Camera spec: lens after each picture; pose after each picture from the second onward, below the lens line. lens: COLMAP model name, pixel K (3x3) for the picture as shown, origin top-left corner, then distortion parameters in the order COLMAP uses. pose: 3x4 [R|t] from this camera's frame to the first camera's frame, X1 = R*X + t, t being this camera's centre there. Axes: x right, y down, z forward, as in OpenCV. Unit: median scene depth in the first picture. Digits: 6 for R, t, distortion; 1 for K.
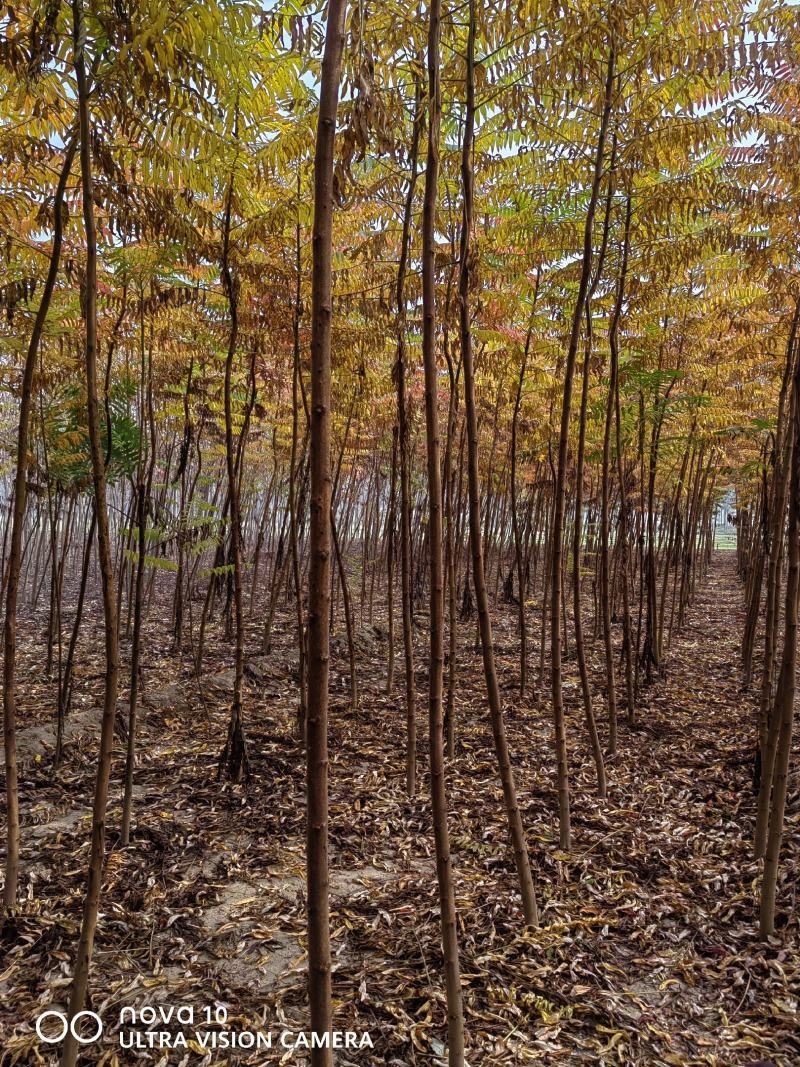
lens RADIAL K [[840.5, 0, 404.4], [0, 840.5, 535.0], [0, 0, 1]] dist [0.039911, -0.043965]
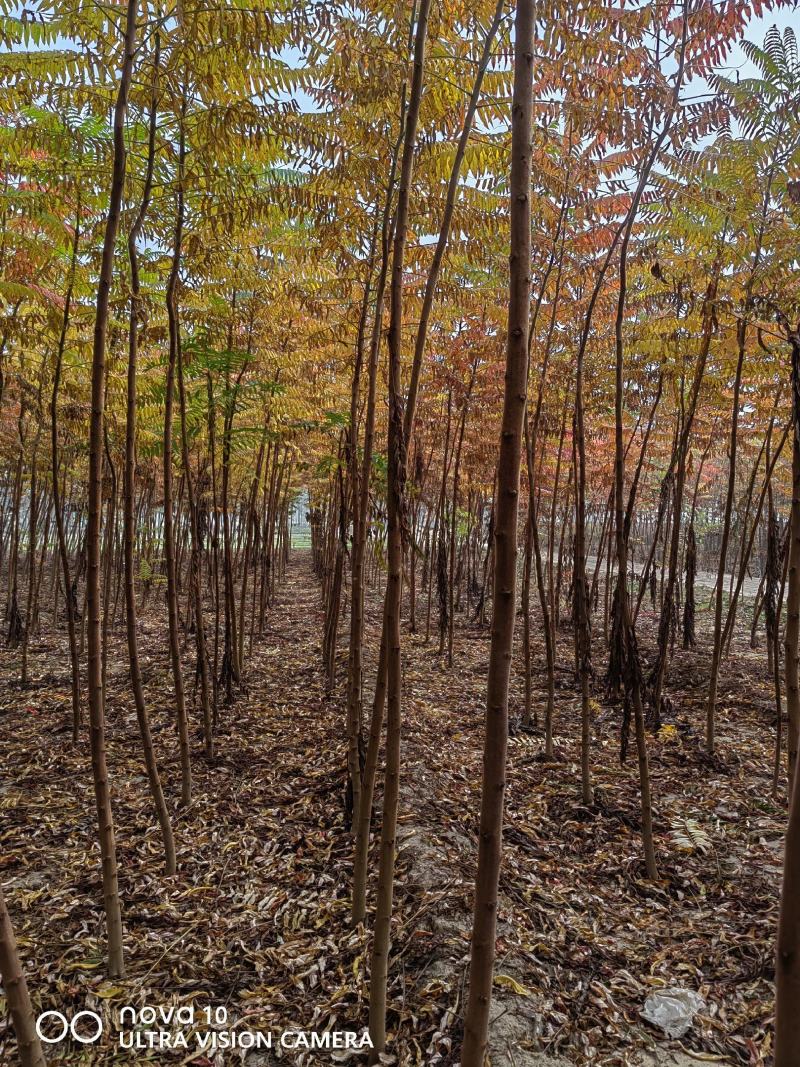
lens RADIAL K [[840.5, 0, 400.4], [0, 840.5, 536.5], [0, 0, 1]] dist [0.039911, -0.043965]
pose [[0.885470, -0.032208, 0.463579, 0.072059], [0.032696, 0.999441, 0.006986, -0.002298], [-0.463544, 0.008971, 0.886028, 0.211684]]
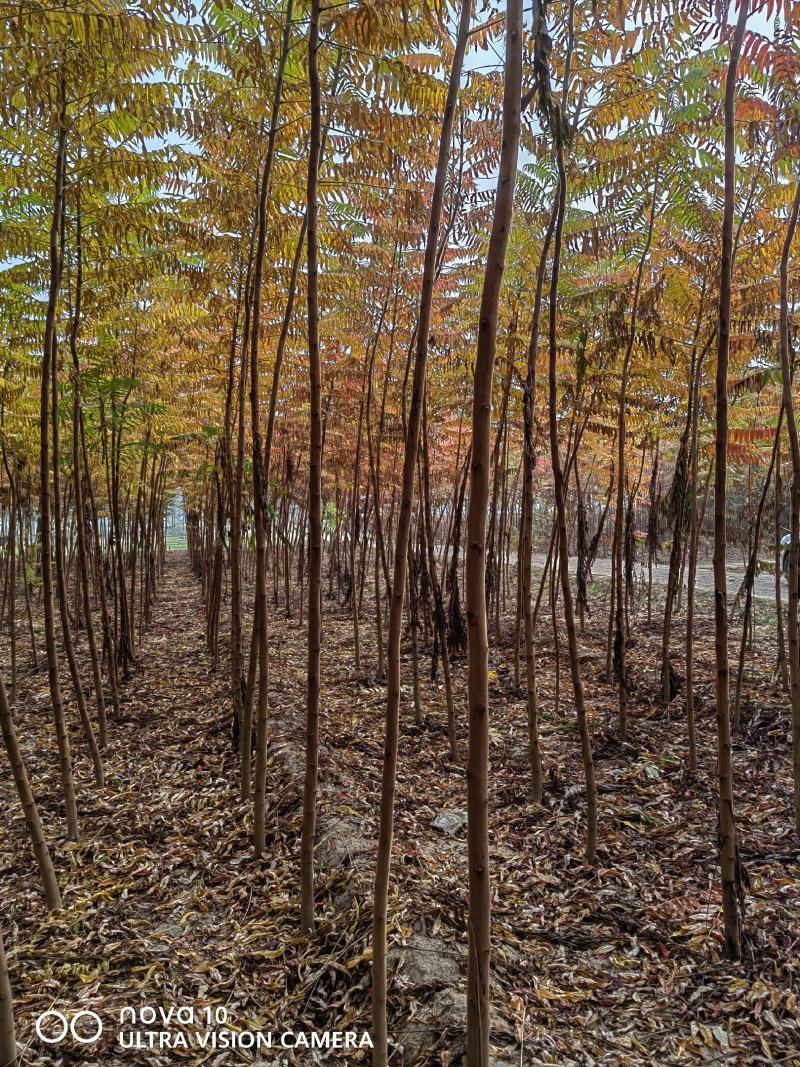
lens RADIAL K [[840.5, 0, 401.4], [0, 840.5, 532.5], [0, 0, 1]] dist [0.039911, -0.043965]
pose [[0.807188, -0.062465, 0.586979, -0.063394], [0.068045, 0.997603, 0.012591, 0.009600], [-0.586359, 0.029778, 0.809504, -0.076533]]
